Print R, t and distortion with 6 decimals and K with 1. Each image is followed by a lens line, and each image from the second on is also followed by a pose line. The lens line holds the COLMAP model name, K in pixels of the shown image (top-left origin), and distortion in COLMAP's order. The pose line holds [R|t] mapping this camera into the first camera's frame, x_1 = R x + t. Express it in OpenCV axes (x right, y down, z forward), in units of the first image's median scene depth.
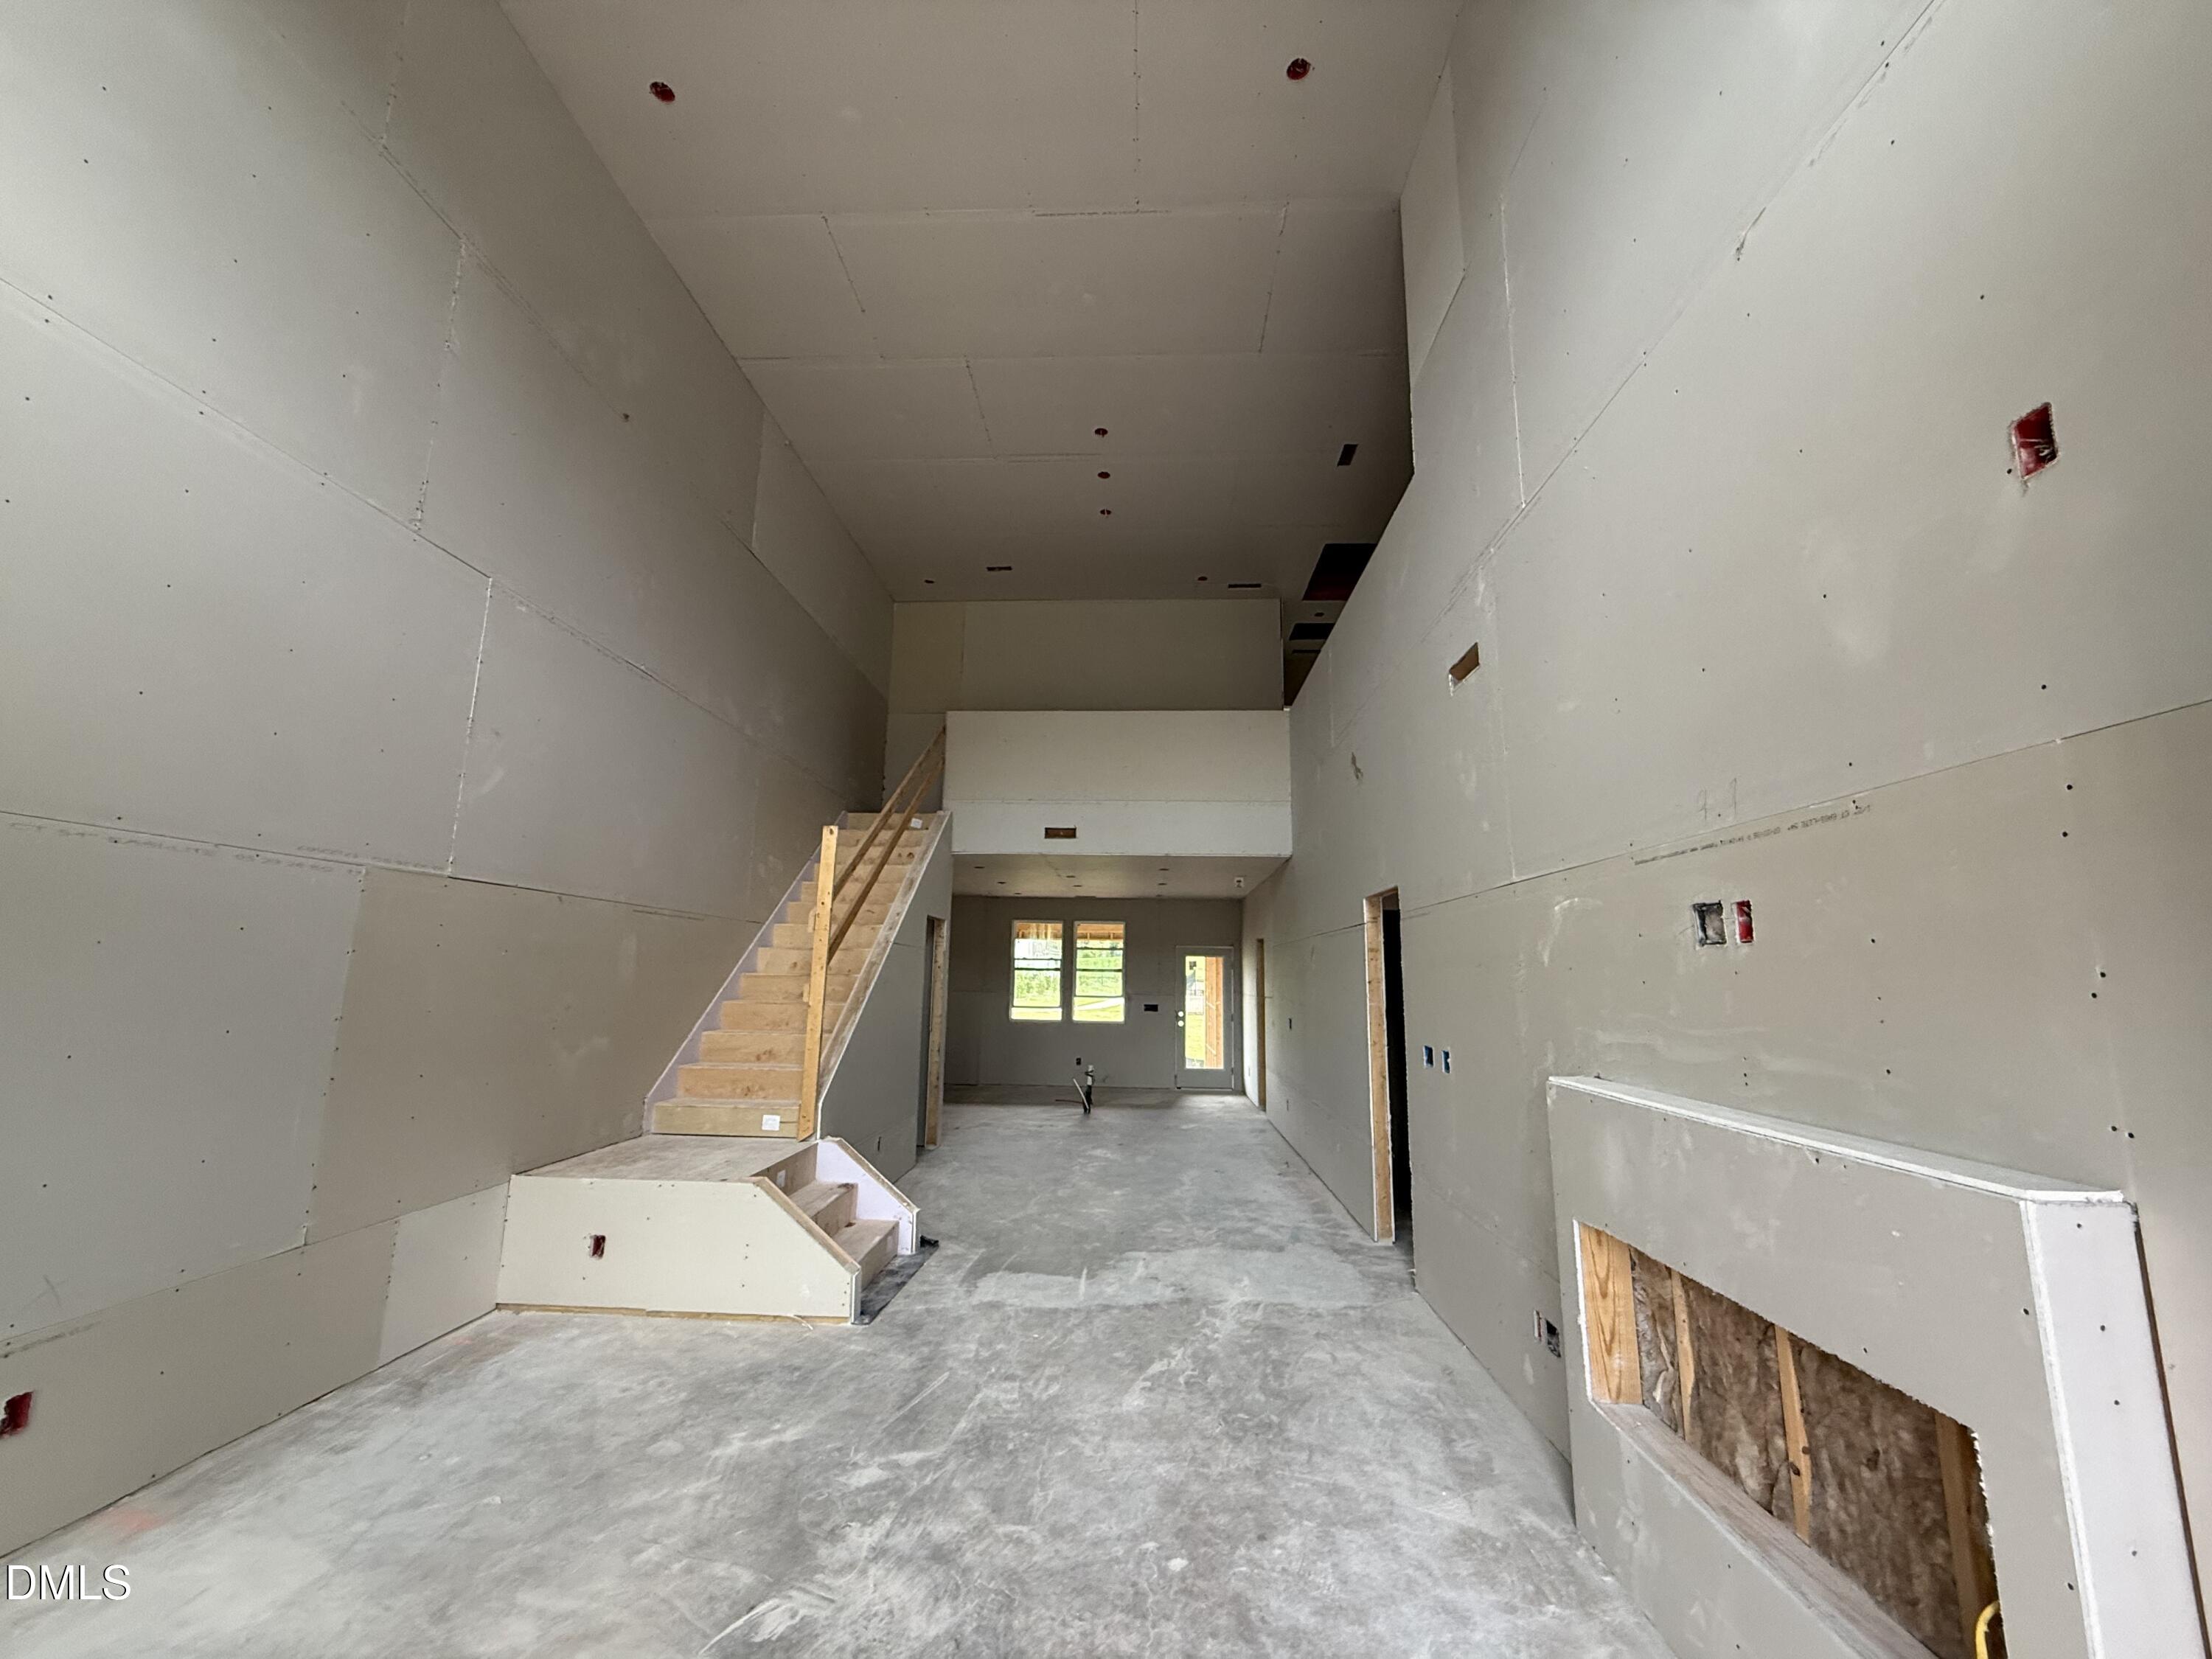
lens RADIAL K [[879.4, 0, 1098.6], [0, 879.4, 827.7], [0, 0, 1]] dist [-0.000580, -0.000265]
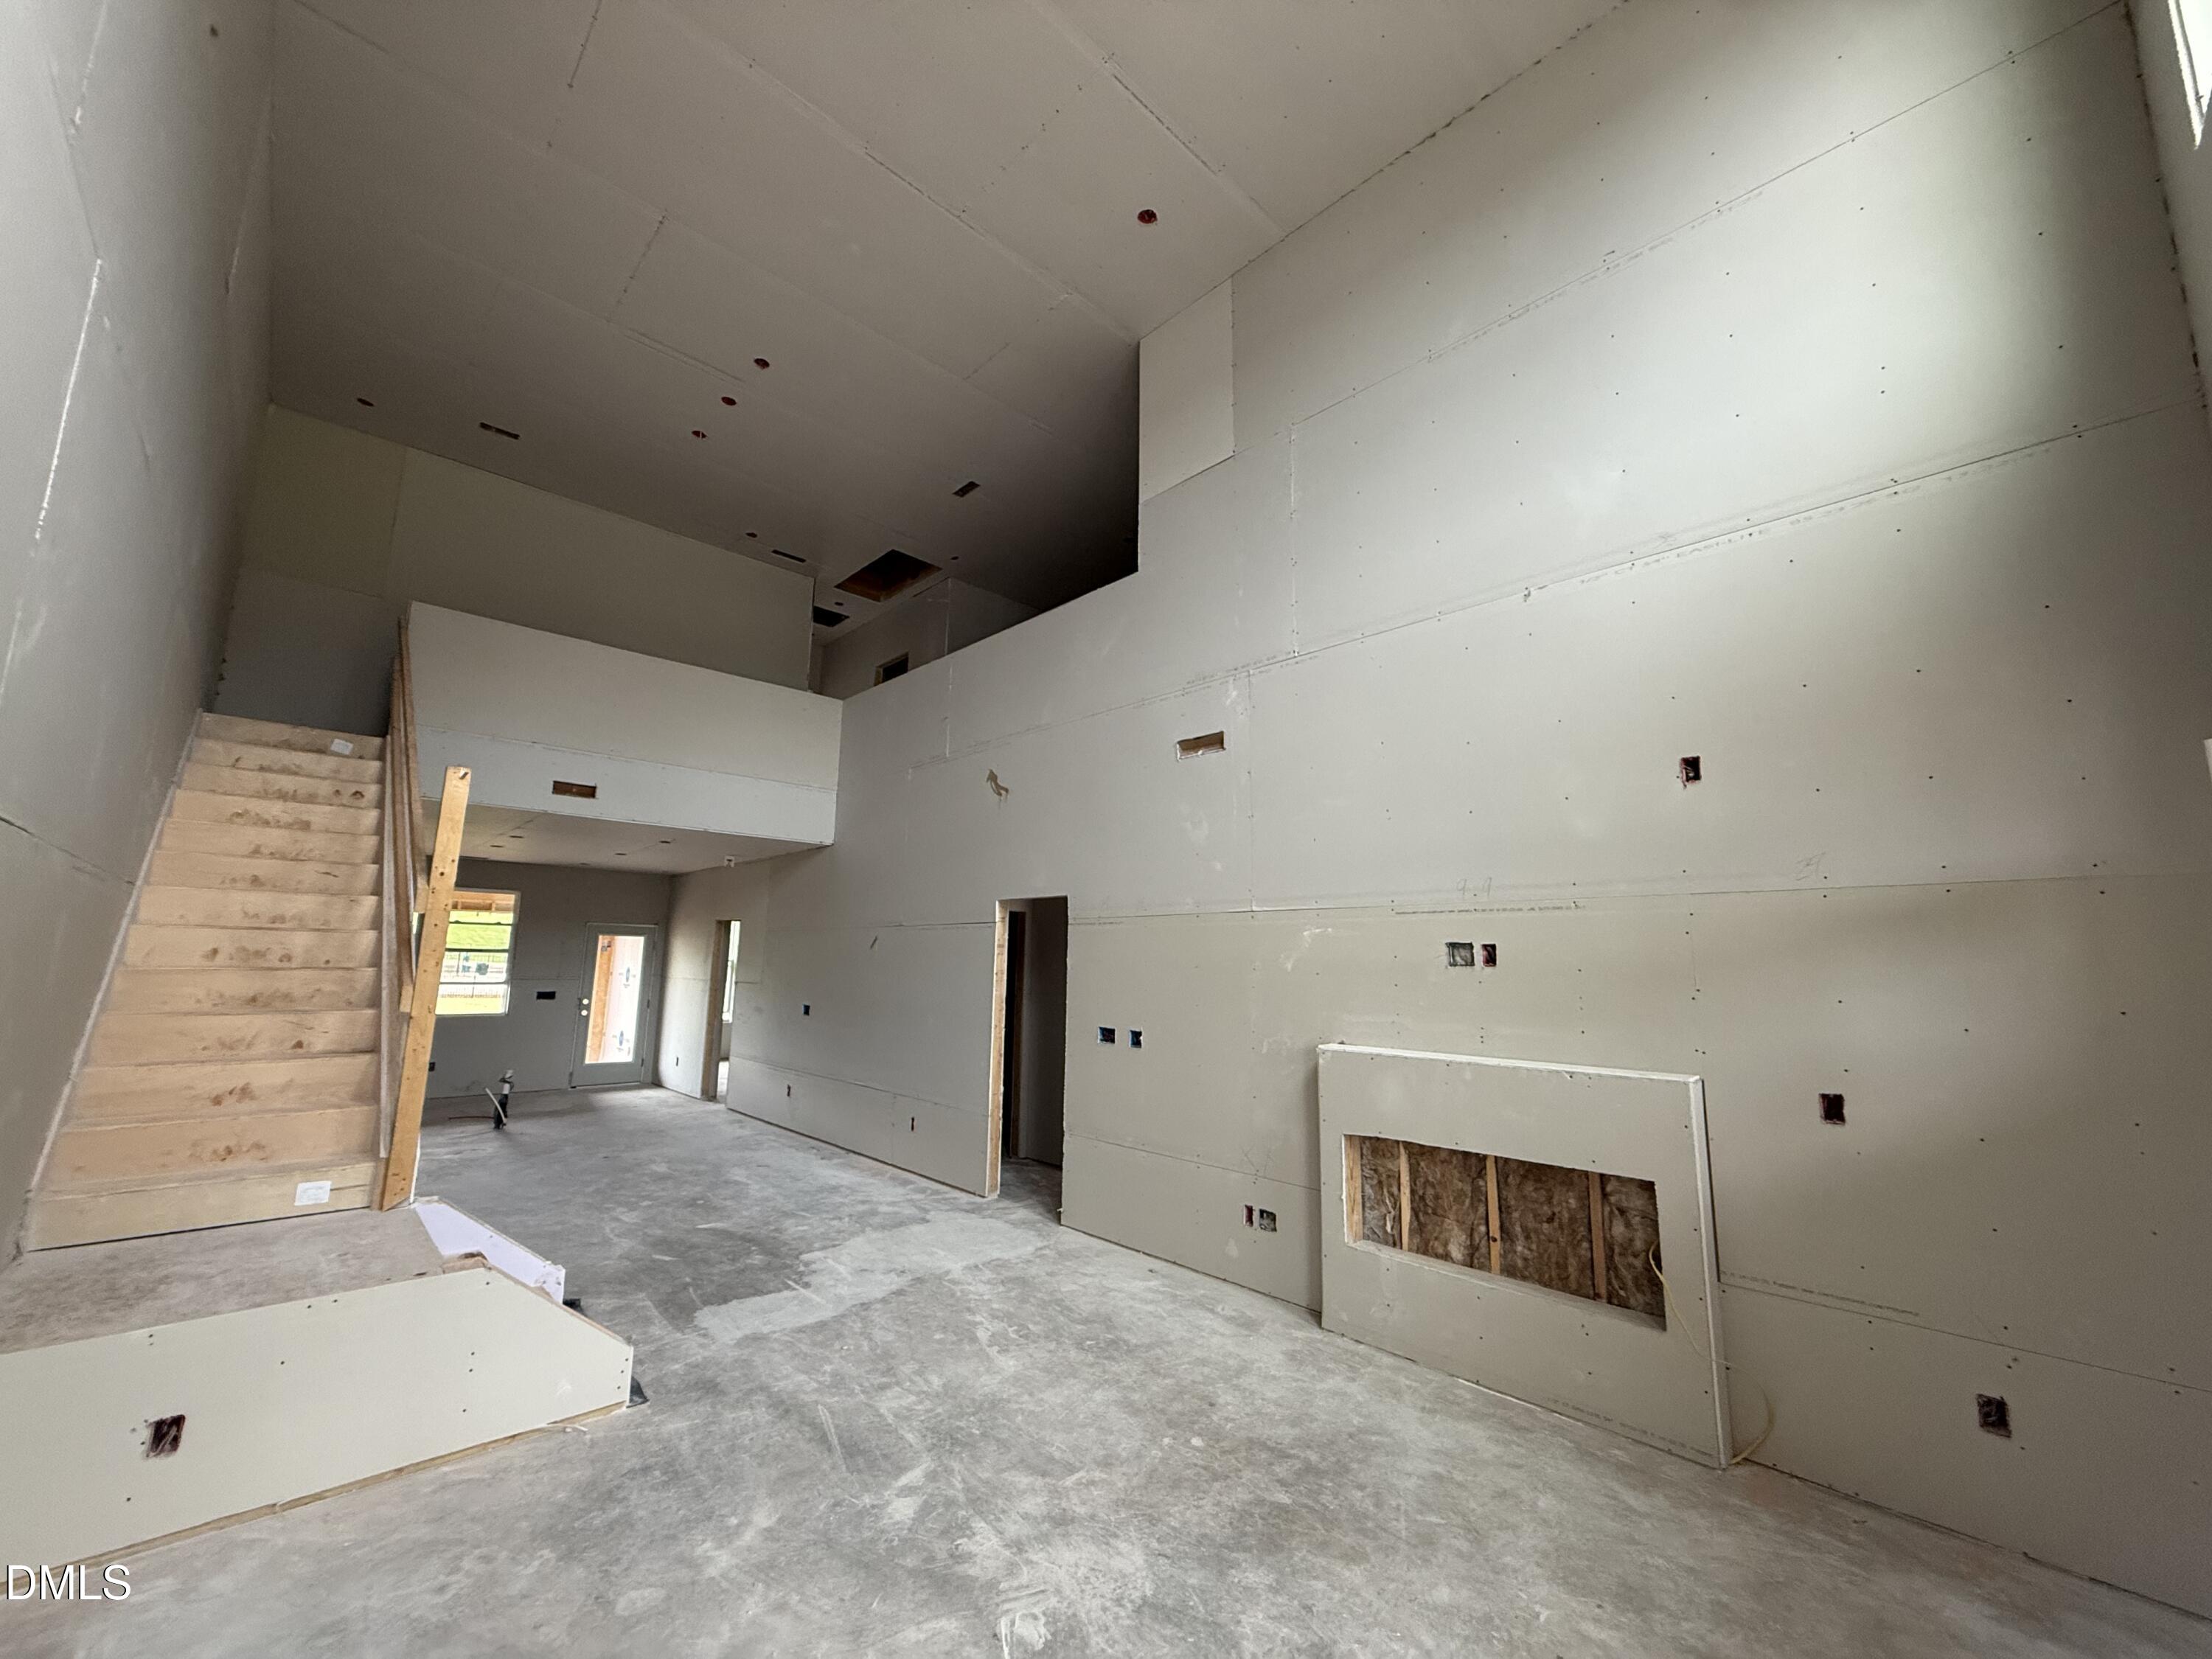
lens RADIAL K [[879.4, 0, 1099.7], [0, 879.4, 827.7], [0, 0, 1]] dist [-0.000580, -0.000265]
pose [[0.688742, 0.108184, 0.716890, -0.681616], [-0.129618, 0.991247, -0.025058, -0.003859], [-0.713326, -0.075663, 0.696736, 0.178167]]
